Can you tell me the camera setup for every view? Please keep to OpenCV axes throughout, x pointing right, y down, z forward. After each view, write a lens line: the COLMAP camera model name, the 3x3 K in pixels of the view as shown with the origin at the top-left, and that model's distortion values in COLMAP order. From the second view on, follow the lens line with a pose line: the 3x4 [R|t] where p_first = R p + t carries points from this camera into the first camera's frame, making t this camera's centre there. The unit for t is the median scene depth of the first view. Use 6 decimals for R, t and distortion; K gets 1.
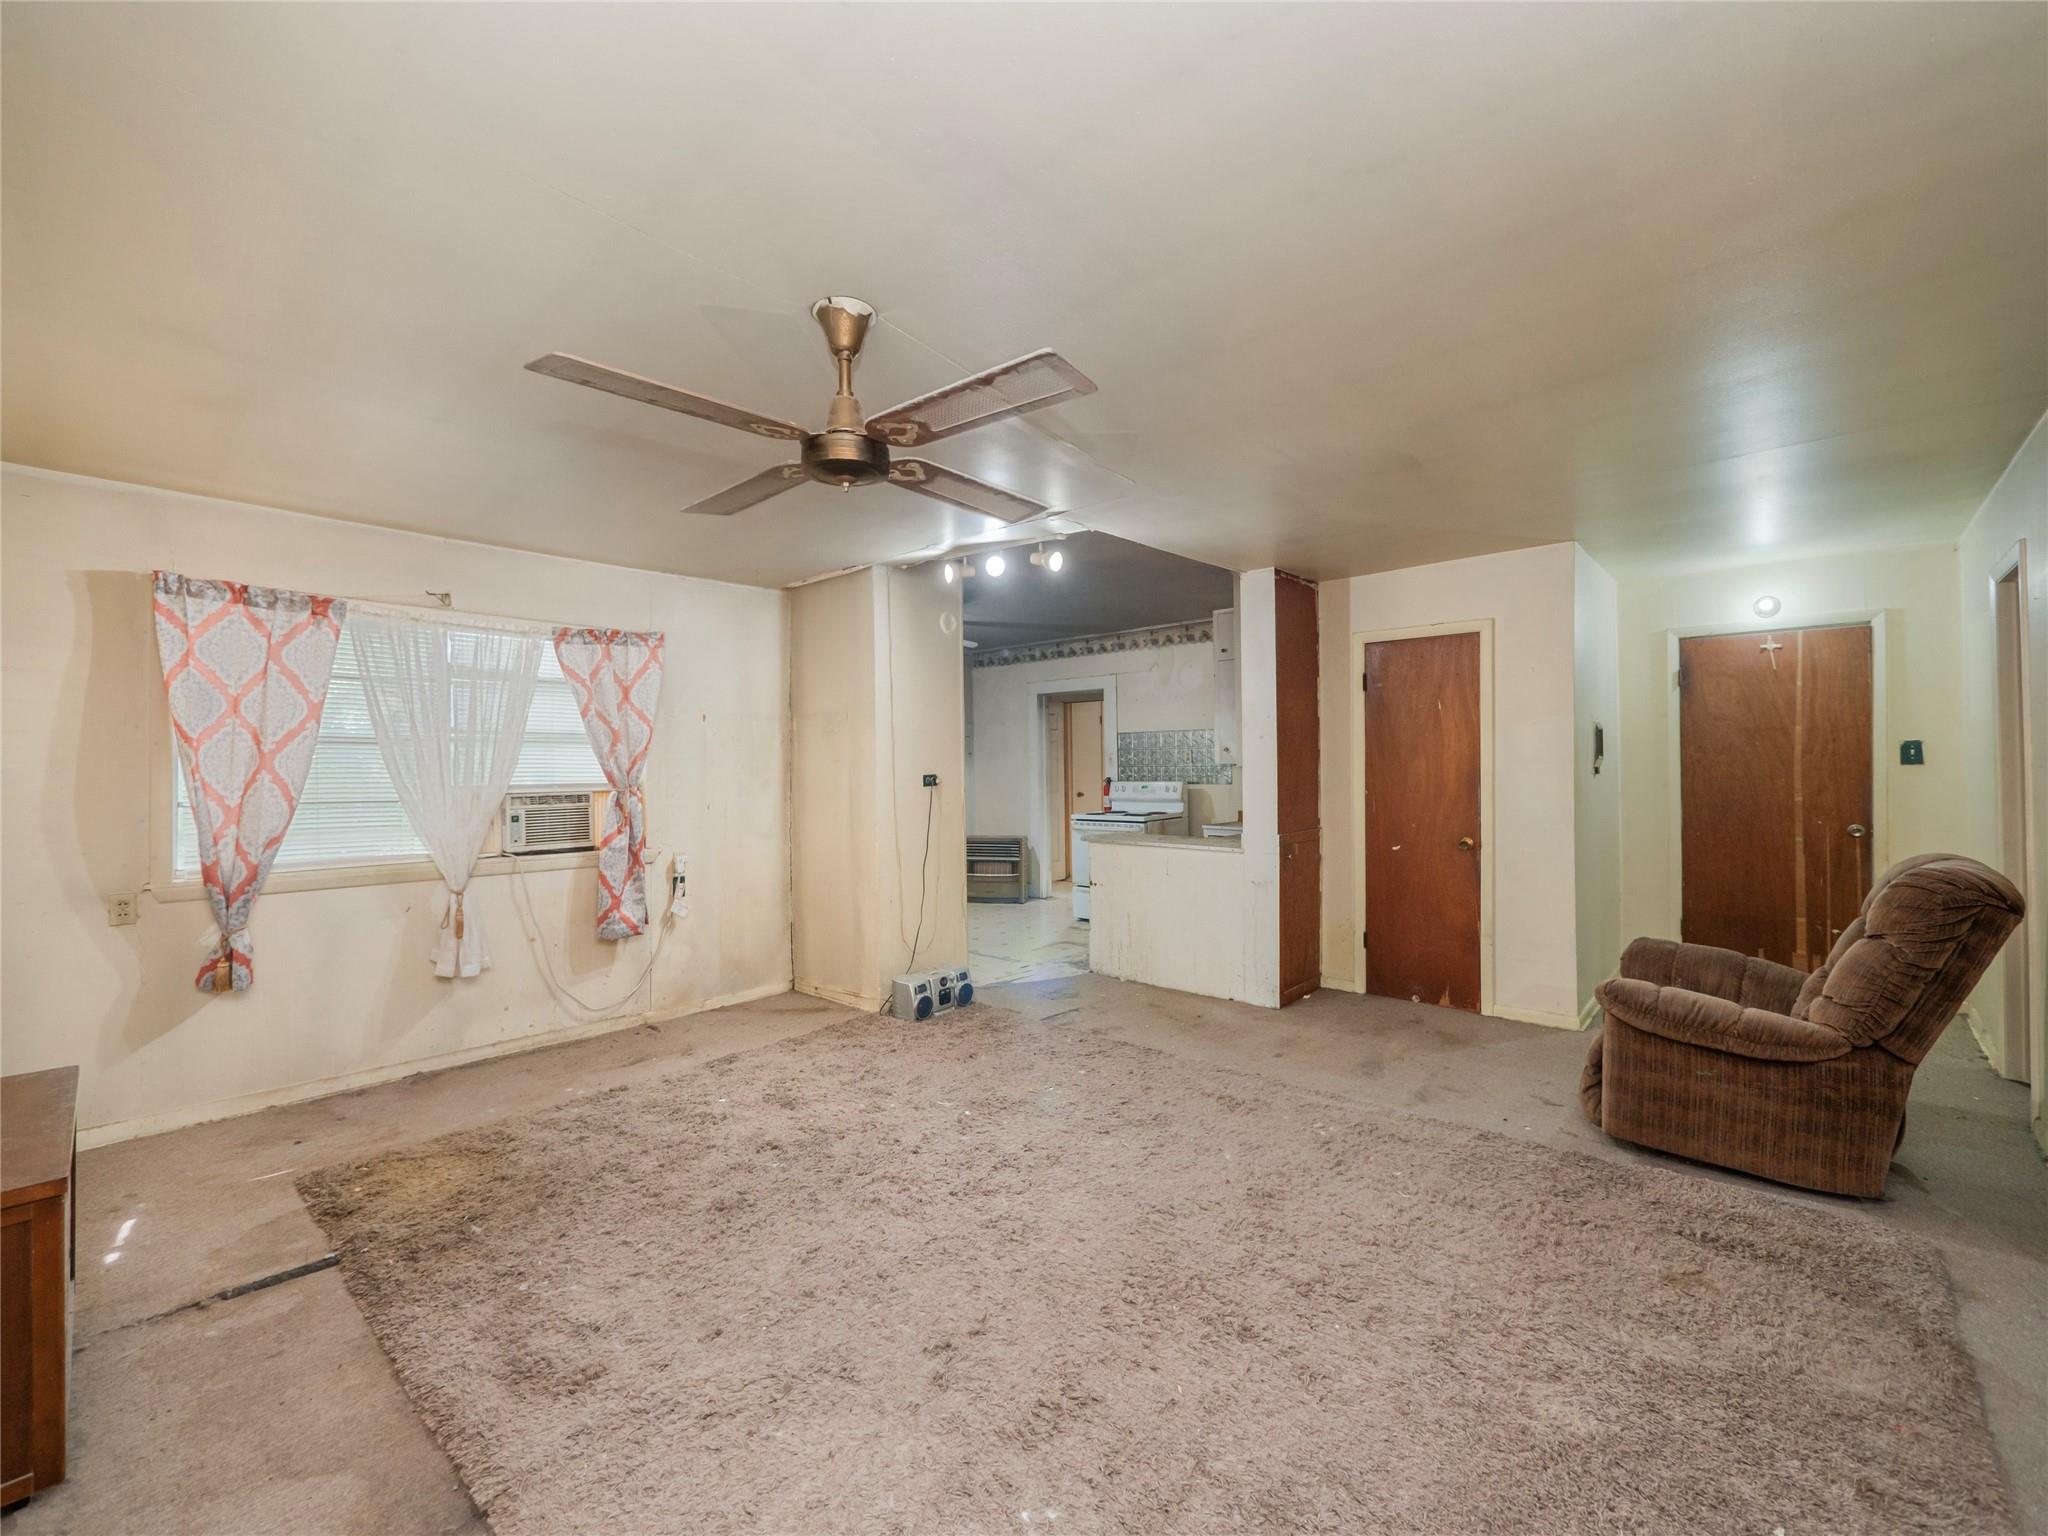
lens RADIAL K [[843.7, 0, 1019.9], [0, 843.7, 765.6], [0, 0, 1]] dist [-0.002356, -0.000336]
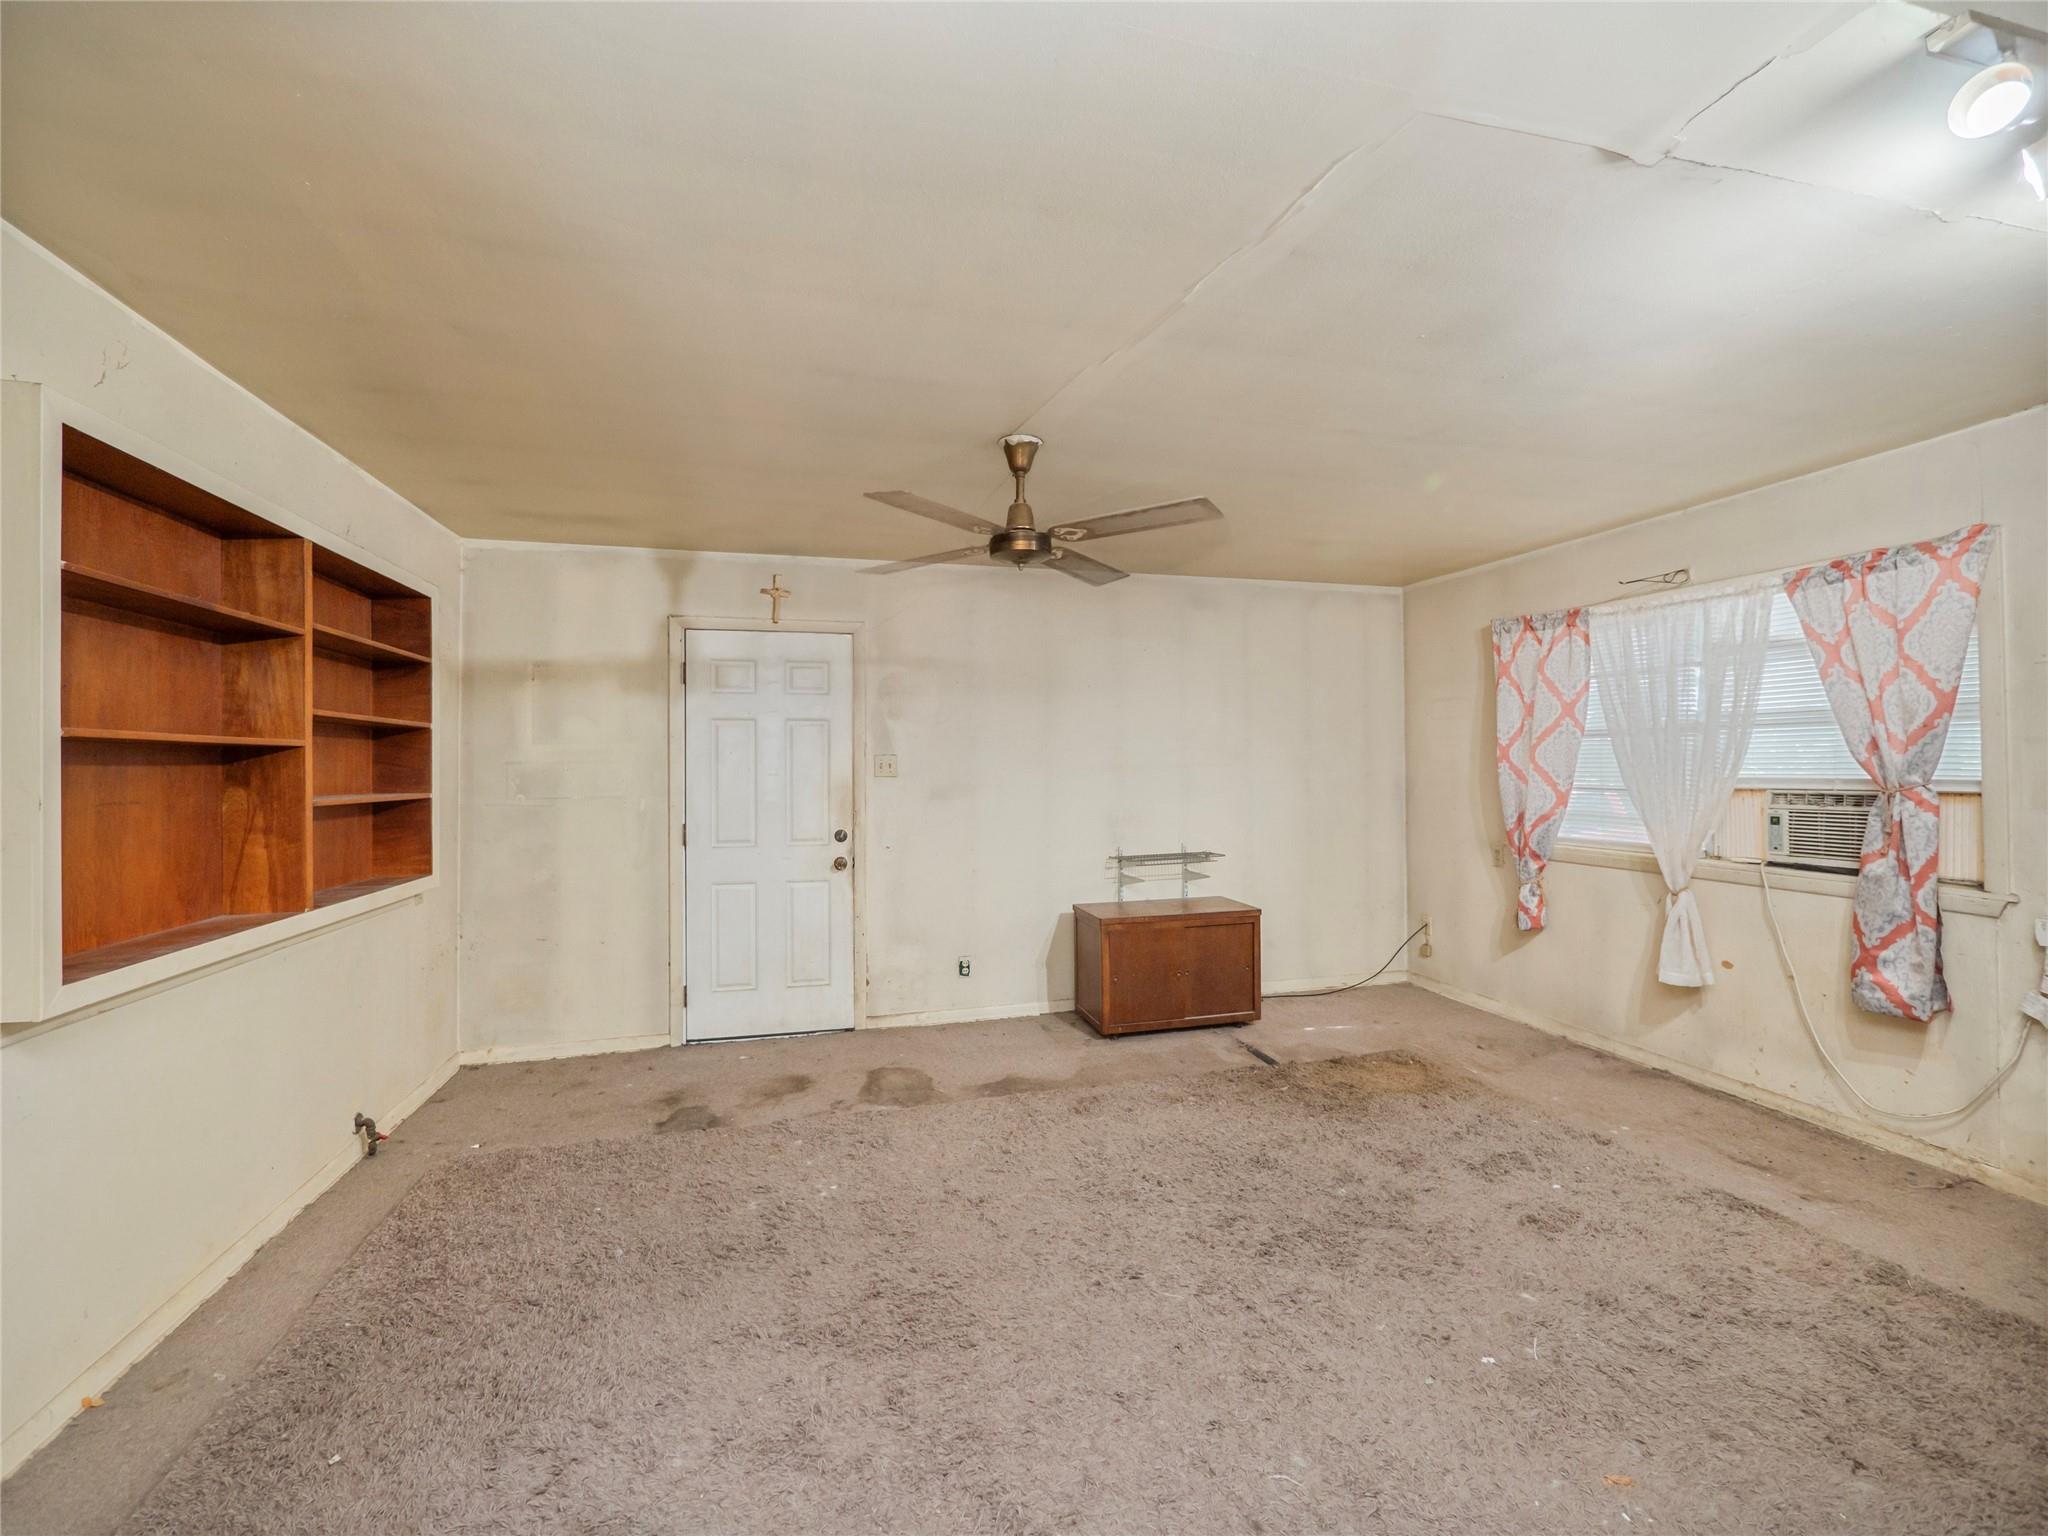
lens RADIAL K [[843.7, 0, 1015.7], [0, 843.7, 766.0], [0, 0, 1]] dist [-0.002356, -0.000336]
pose [[-0.522022, 0.013393, -0.852827, 0.462261], [0.013260, 0.999883, 0.007585, -0.004622], [0.852829, -0.007349, -0.522139, 0.796473]]
